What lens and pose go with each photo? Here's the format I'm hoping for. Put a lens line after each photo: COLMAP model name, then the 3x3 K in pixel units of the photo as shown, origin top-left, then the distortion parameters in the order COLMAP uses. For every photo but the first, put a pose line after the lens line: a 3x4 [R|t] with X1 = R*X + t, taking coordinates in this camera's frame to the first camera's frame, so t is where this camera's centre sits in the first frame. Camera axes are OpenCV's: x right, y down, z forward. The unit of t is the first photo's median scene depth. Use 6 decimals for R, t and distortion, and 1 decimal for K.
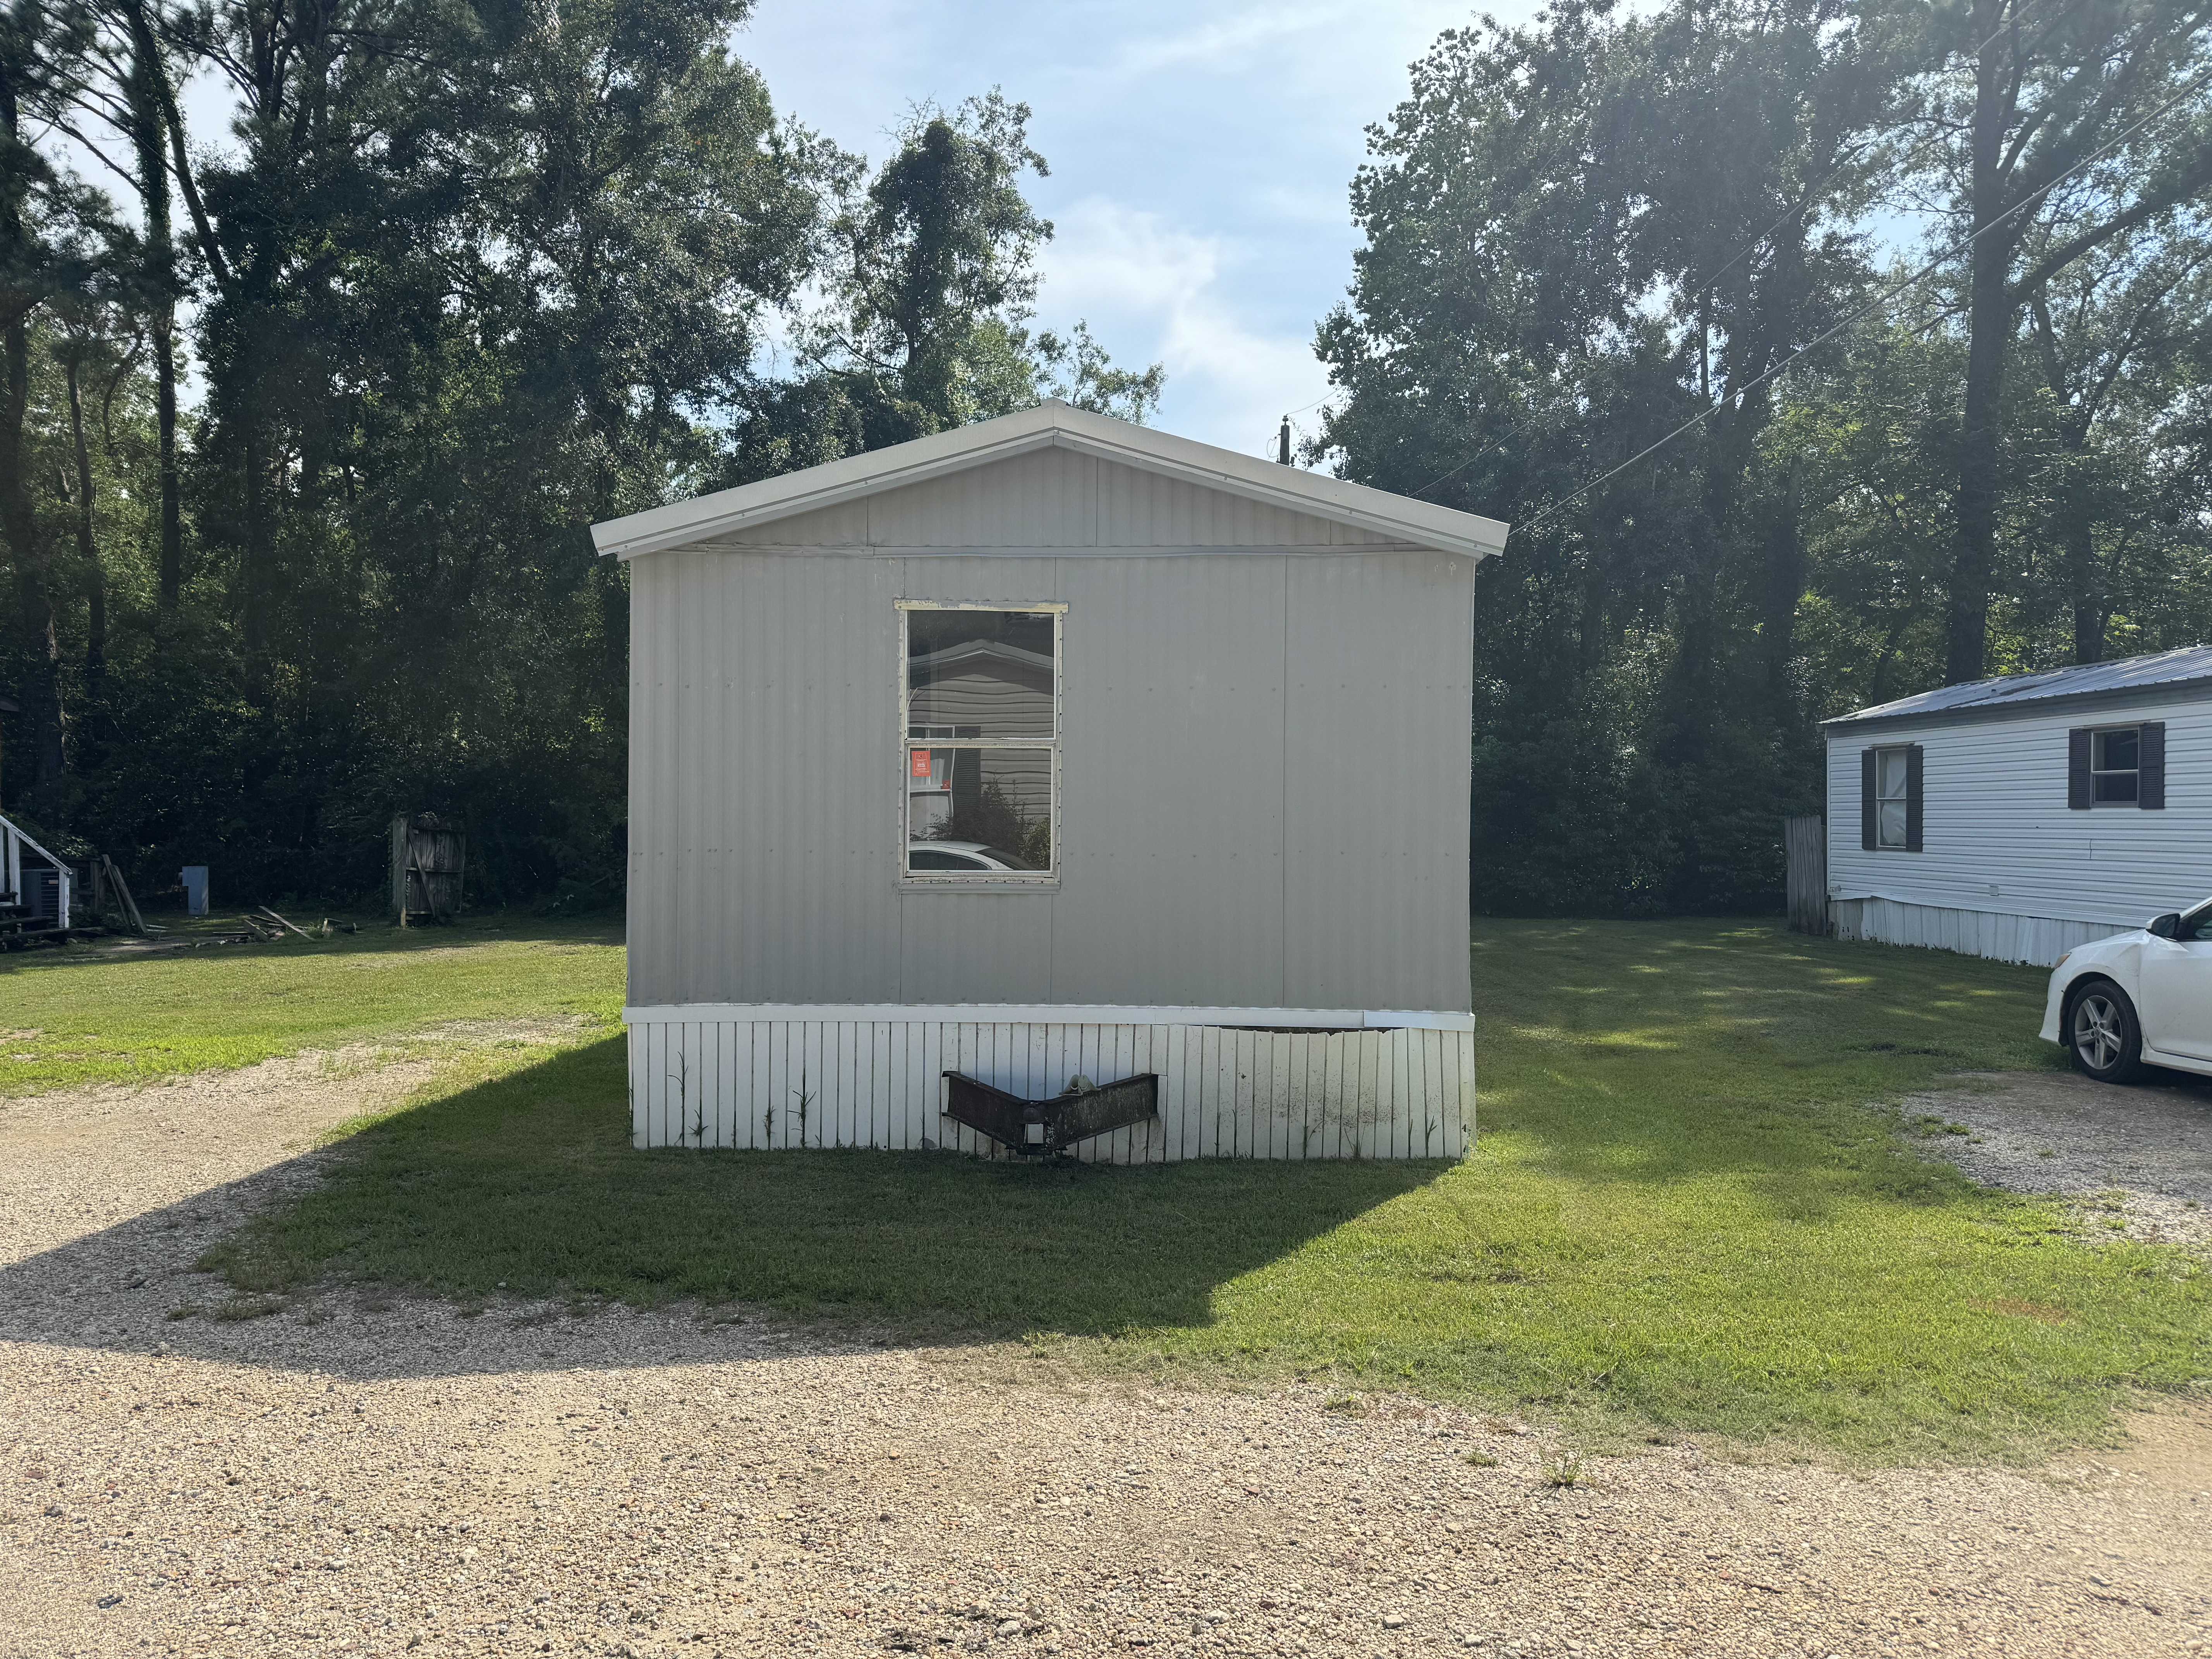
lens RADIAL K [[1552.6, 0, 1103.7], [0, 1552.6, 825.3], [0, 0, 1]] dist [0.020855, -0.003375]
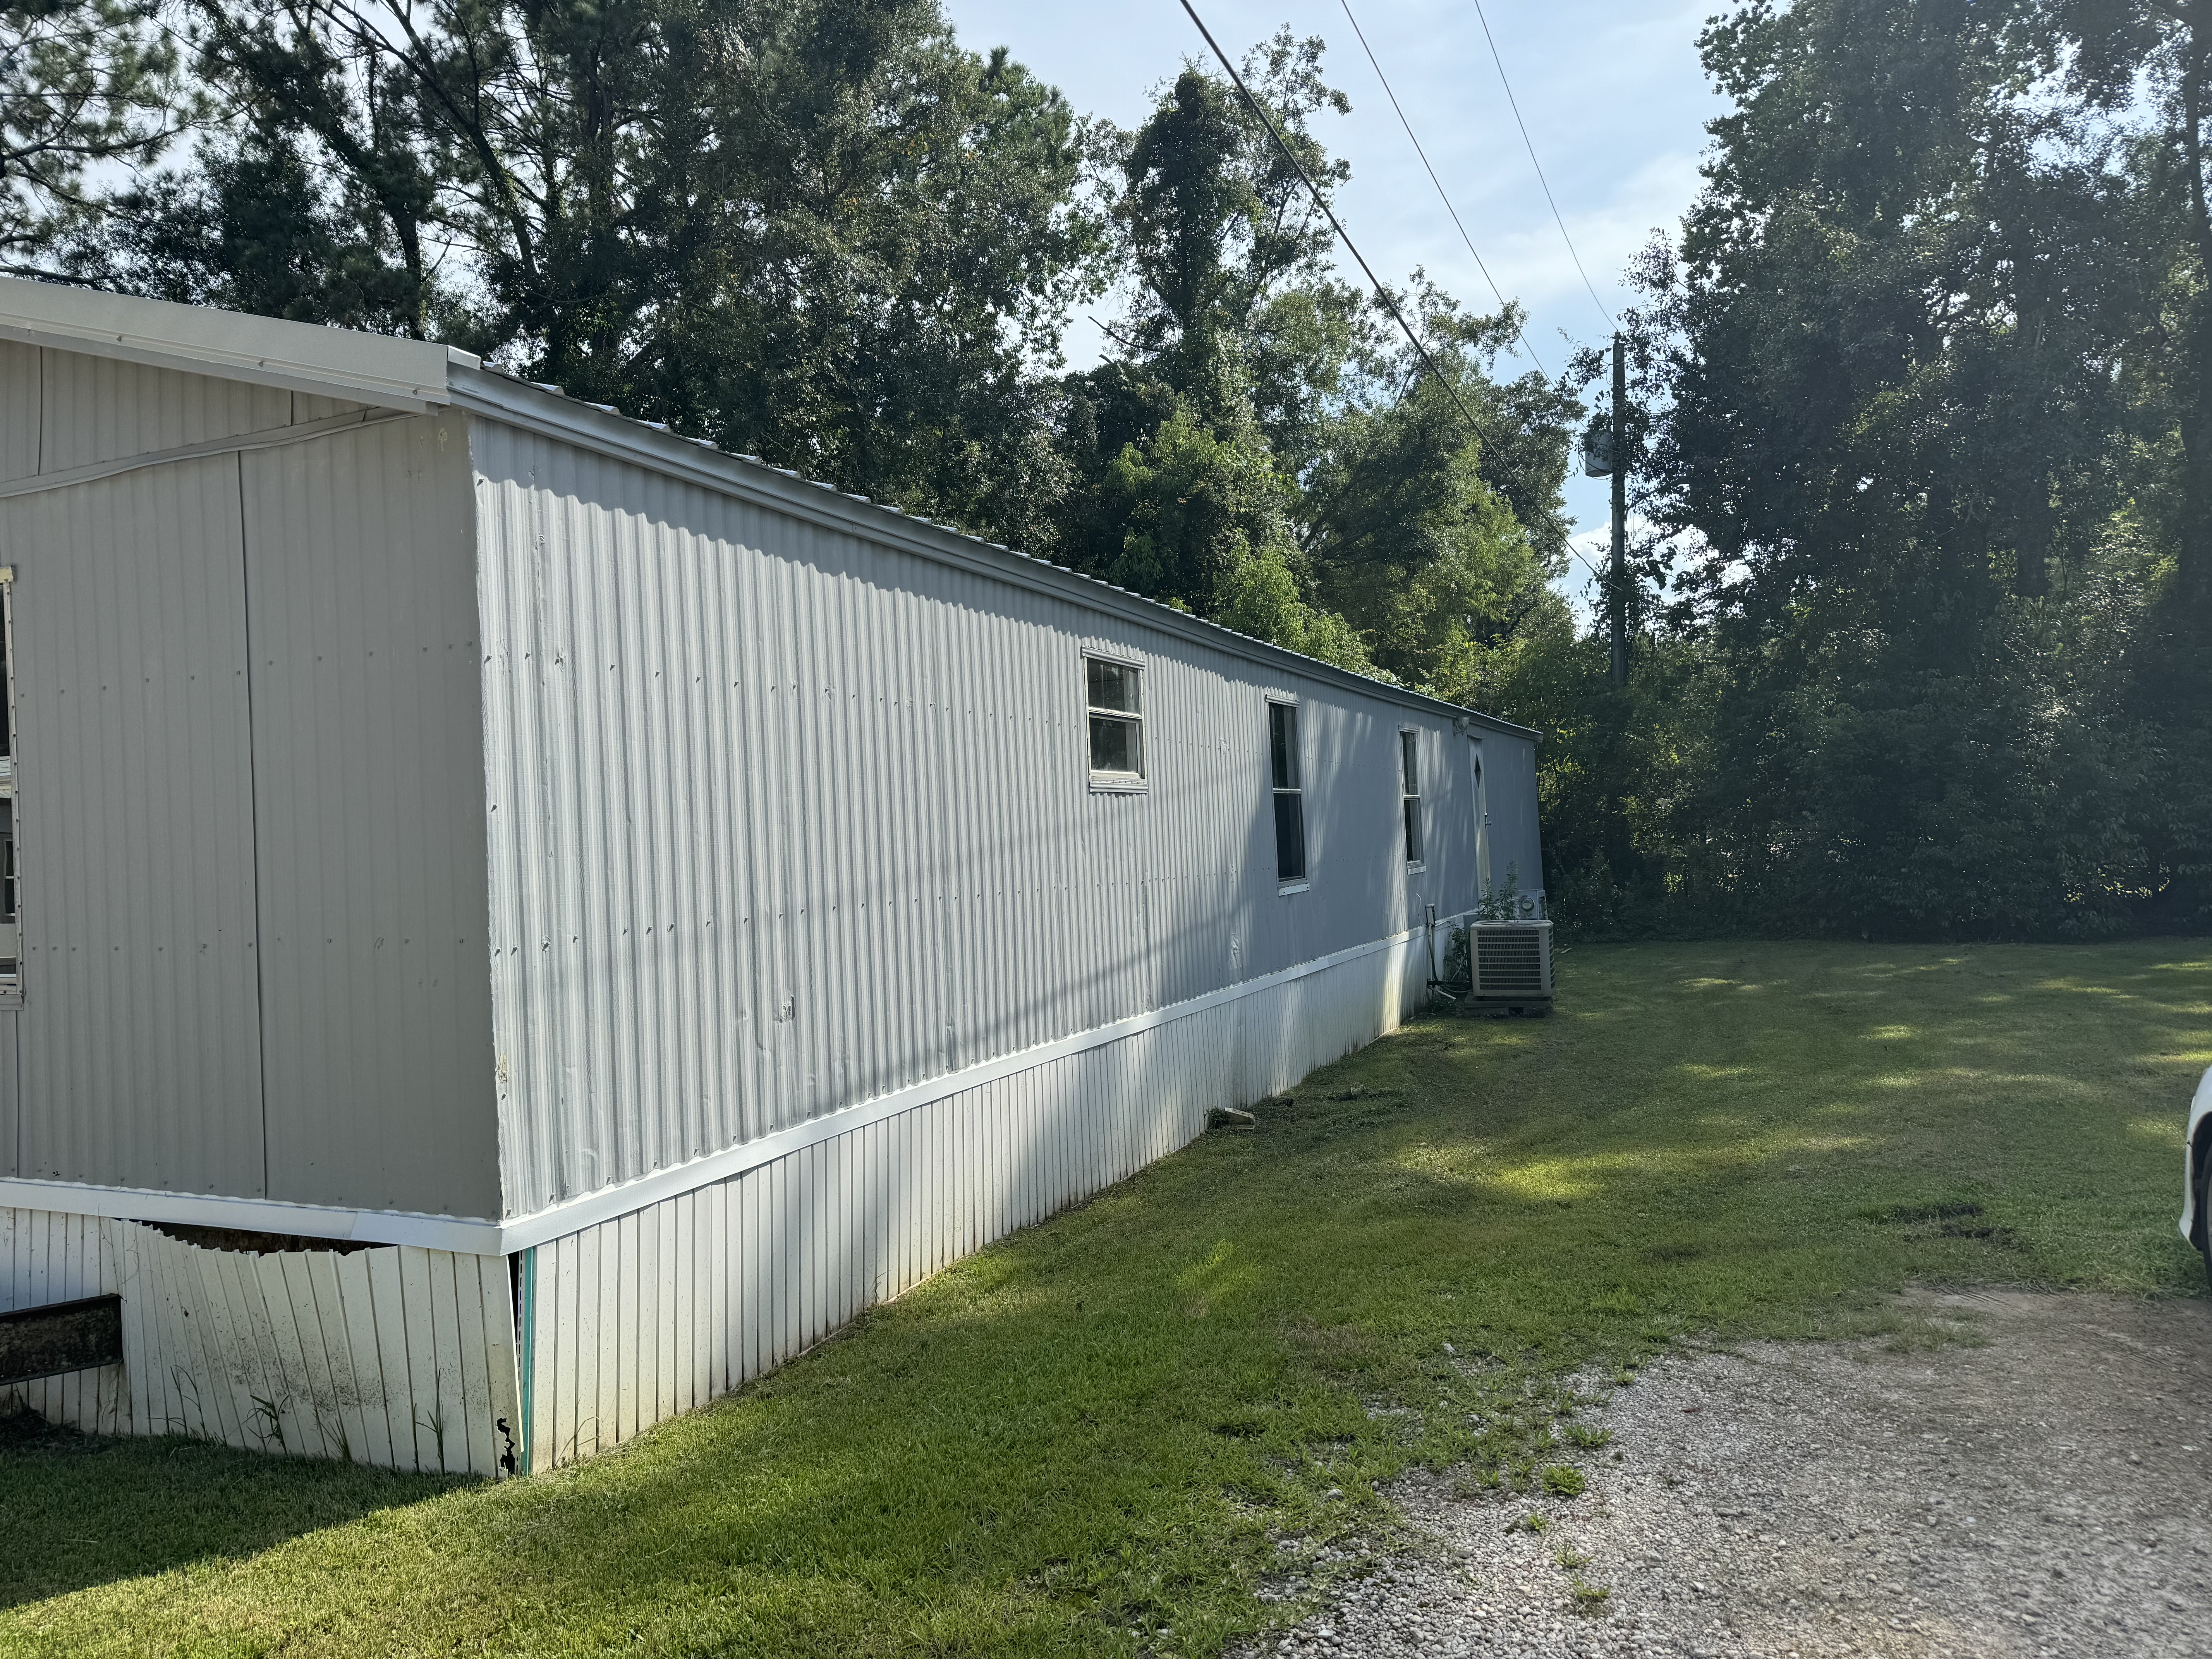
lens RADIAL K [[1552.6, 0, 1162.8], [0, 1552.6, 786.9], [0, 0, 1]] dist [0.020855, -0.003375]
pose [[0.932781, -0.049860, -0.356978, 0.182806], [0.039051, 0.998536, -0.037428, -0.001292], [0.358322, 0.020972, 0.933362, 0.152096]]
